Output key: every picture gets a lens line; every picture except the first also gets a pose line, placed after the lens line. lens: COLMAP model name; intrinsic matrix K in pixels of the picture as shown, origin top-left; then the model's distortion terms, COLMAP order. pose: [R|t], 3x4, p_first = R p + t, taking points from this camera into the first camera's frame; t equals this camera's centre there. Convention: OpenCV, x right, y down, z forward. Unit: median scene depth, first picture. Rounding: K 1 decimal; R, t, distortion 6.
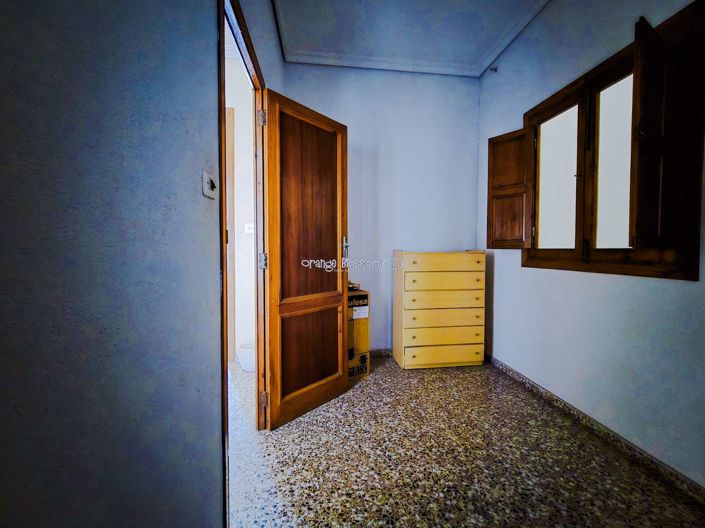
lens RADIAL K [[287.4, 0, 354.9], [0, 287.4, 257.8], [0, 0, 1]] dist [0.002373, -0.003697]
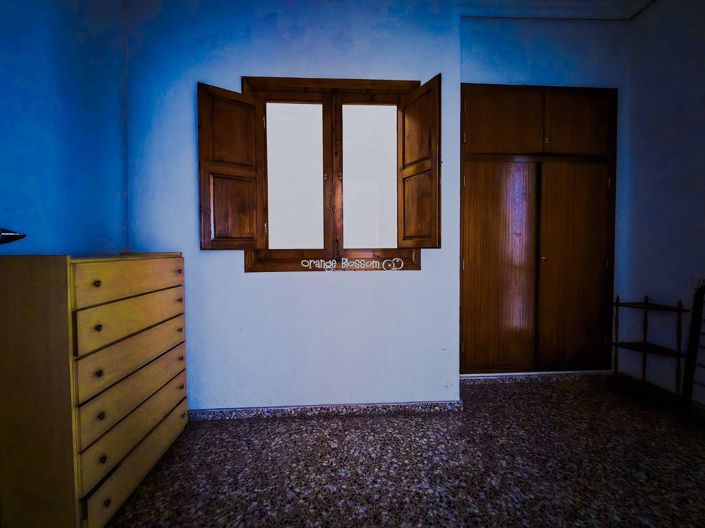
lens RADIAL K [[300.2, 0, 353.6], [0, 300.2, 259.4], [0, 0, 1]] dist [-0.000461, -0.004535]
pose [[0.073049, -0.033729, 0.996758, -0.243778], [0.037545, 0.998813, 0.031047, -0.021082], [-0.996621, 0.035155, 0.074229, 0.734560]]
